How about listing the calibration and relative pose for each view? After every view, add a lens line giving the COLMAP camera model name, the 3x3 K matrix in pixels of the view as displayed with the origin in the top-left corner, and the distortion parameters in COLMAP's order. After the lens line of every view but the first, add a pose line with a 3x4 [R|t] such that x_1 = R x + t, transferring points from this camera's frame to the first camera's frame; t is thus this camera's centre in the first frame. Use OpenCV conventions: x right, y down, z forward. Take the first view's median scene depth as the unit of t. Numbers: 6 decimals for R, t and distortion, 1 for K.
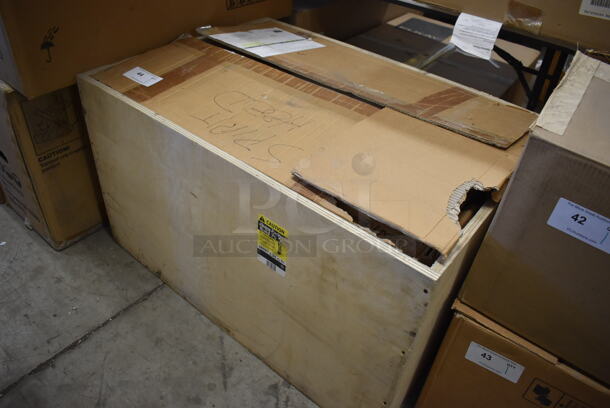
lens RADIAL K [[488.3, 0, 305.0], [0, 488.3, 204.0], [0, 0, 1]] dist [-0.088694, 0.004909]
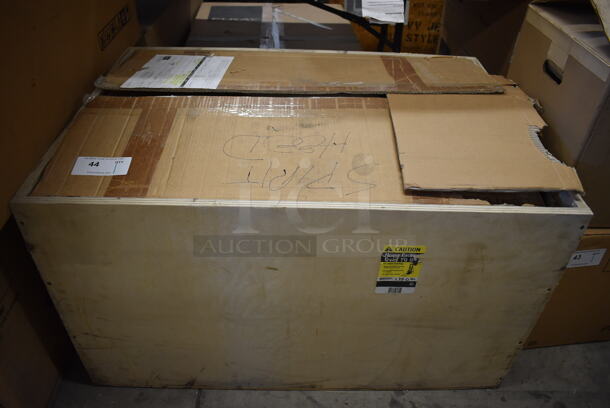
lens RADIAL K [[488.3, 0, 305.0], [0, 488.3, 204.0], [0, 0, 1]] dist [-0.088694, 0.004909]
pose [[0.760460, -0.435808, 0.481426, -0.471513], [0.414793, 0.896399, 0.156254, -0.195670], [-0.499647, 0.080867, 0.862446, 0.216982]]
